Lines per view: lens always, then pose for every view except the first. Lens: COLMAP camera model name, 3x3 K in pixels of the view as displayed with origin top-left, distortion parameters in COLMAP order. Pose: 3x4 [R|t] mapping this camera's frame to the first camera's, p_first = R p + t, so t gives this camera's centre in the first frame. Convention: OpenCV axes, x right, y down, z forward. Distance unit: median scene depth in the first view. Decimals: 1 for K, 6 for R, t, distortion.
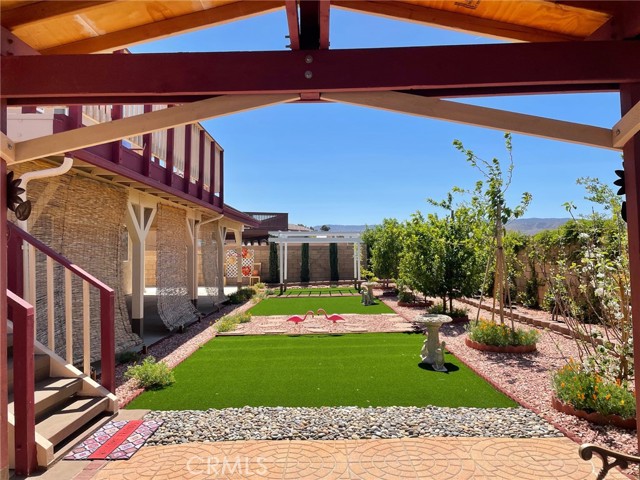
lens RADIAL K [[483.0, 0, 320.0], [0, 483.0, 240.0], [0, 0, 1]] dist [0.130720, -0.168410]
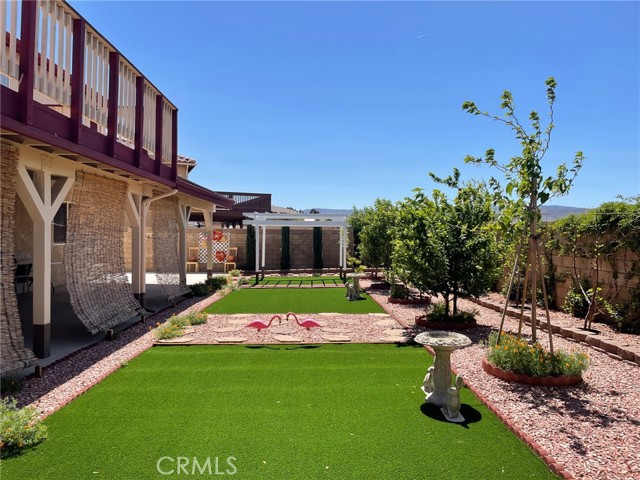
lens RADIAL K [[483.0, 0, 320.0], [0, 483.0, 240.0], [0, 0, 1]] dist [0.130720, -0.168410]
pose [[0.999620, 0.015466, 0.022803, 0.021470], [-0.016232, 0.999297, 0.033792, 0.000406], [-0.022264, -0.034150, 0.999169, 0.171082]]
